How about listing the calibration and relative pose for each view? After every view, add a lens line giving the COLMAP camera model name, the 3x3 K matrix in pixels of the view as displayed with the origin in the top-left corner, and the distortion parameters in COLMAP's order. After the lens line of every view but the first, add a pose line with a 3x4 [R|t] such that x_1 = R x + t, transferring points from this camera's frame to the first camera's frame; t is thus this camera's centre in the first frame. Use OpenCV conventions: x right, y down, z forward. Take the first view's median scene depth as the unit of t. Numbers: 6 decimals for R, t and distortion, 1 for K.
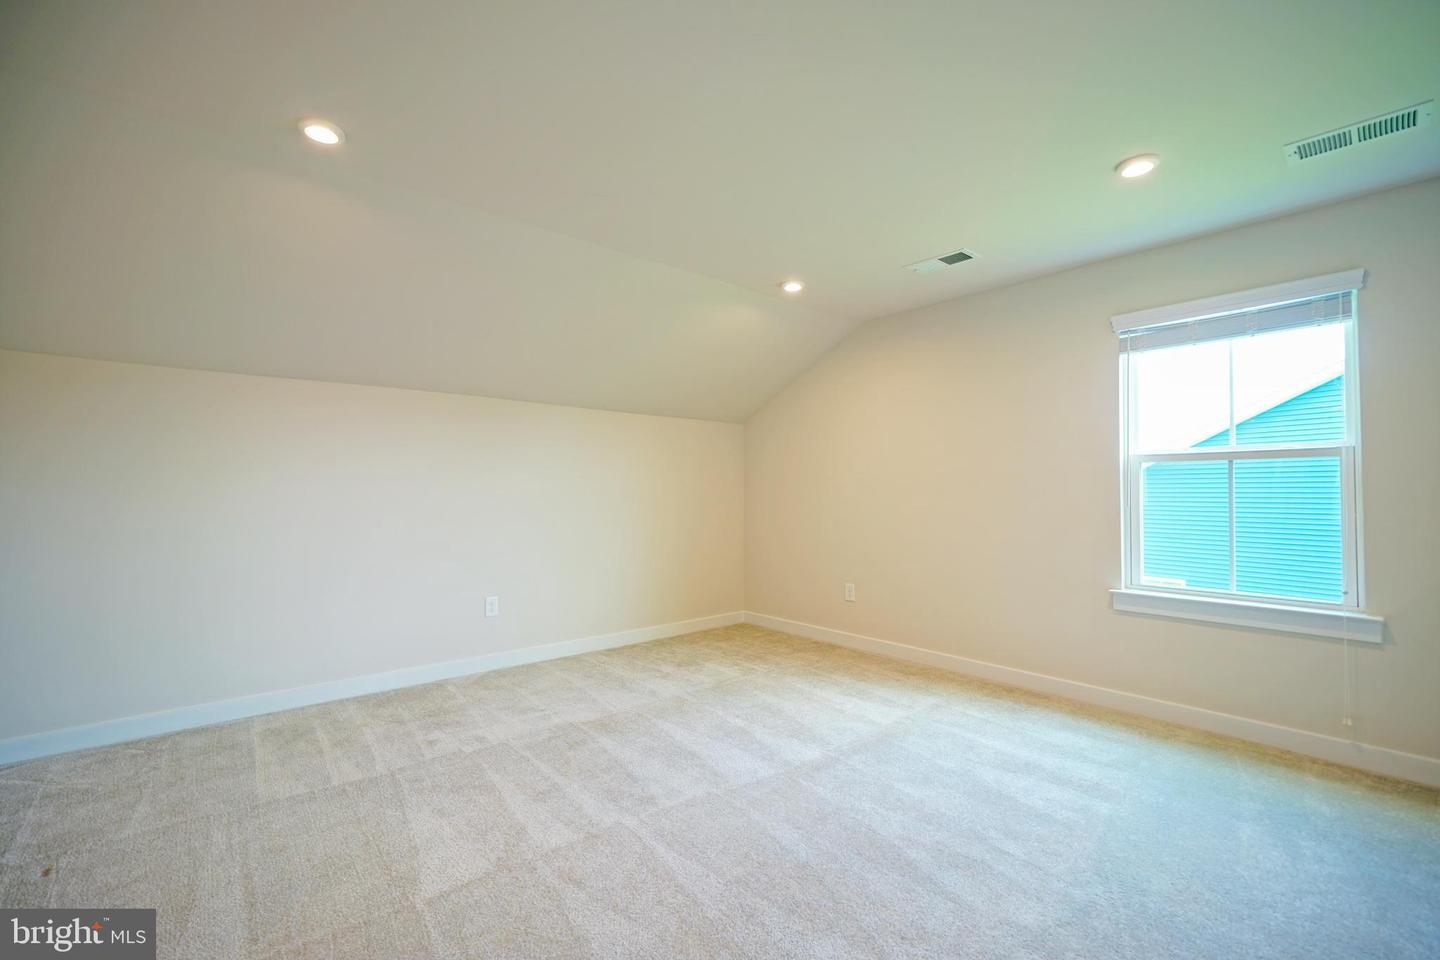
lens RADIAL K [[609.2, 0, 714.7], [0, 609.2, 483.3], [0, 0, 1]] dist [-0.006496, 0.004447]
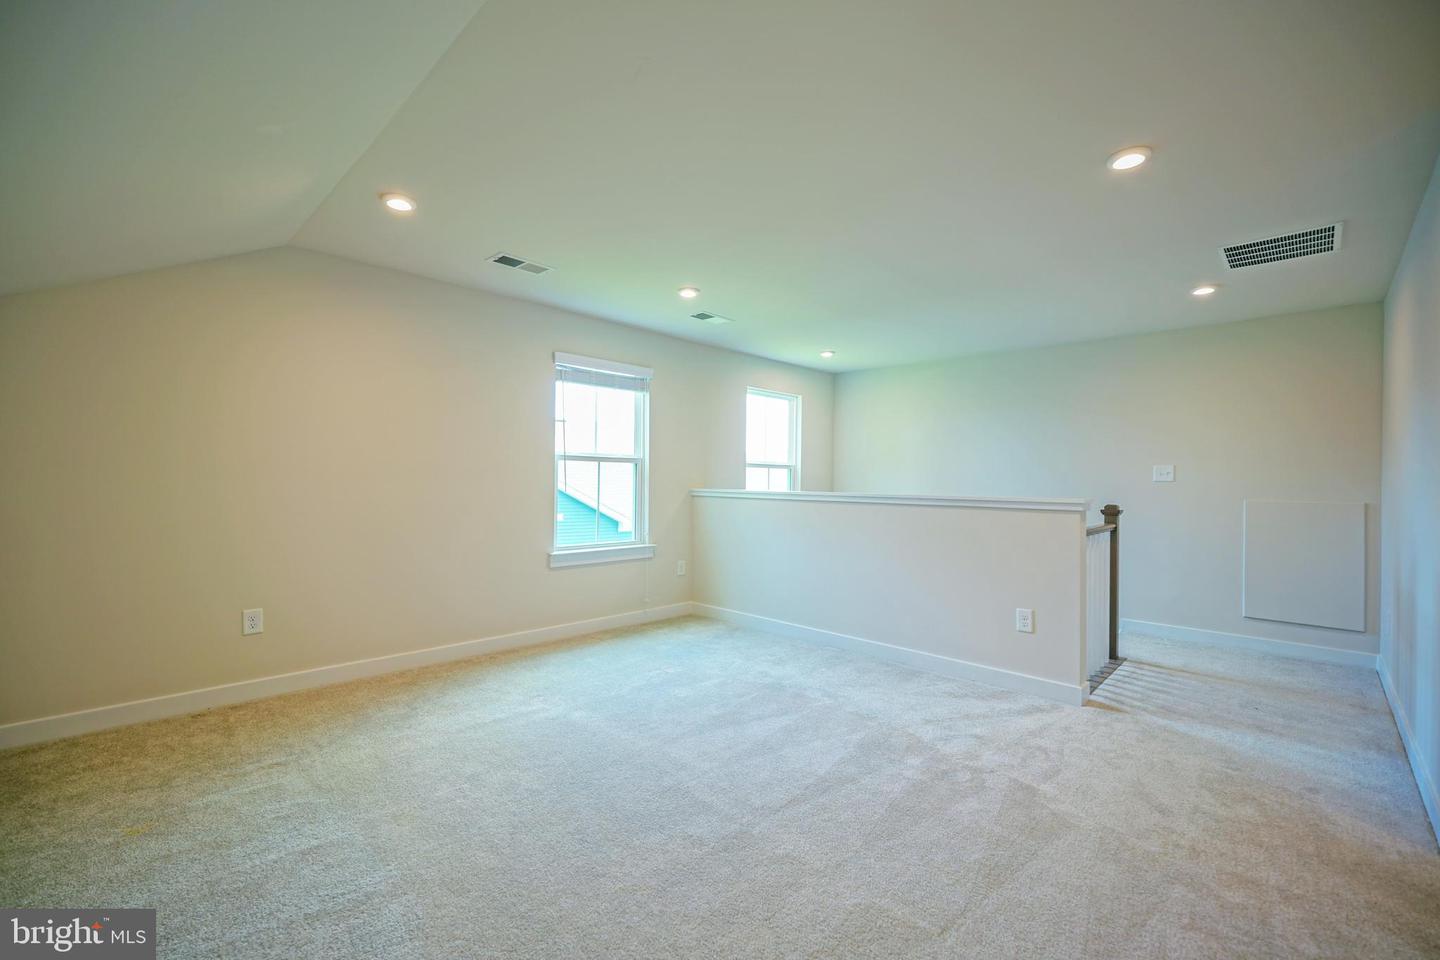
lens RADIAL K [[609.2, 0, 716.1], [0, 609.2, 480.7], [0, 0, 1]] dist [-0.006496, 0.004447]
pose [[-0.087874, -0.002384, 0.996129, -0.731134], [-0.028703, 0.999588, -0.000140, 0.002873], [-0.995718, -0.028604, -0.087906, 0.758920]]
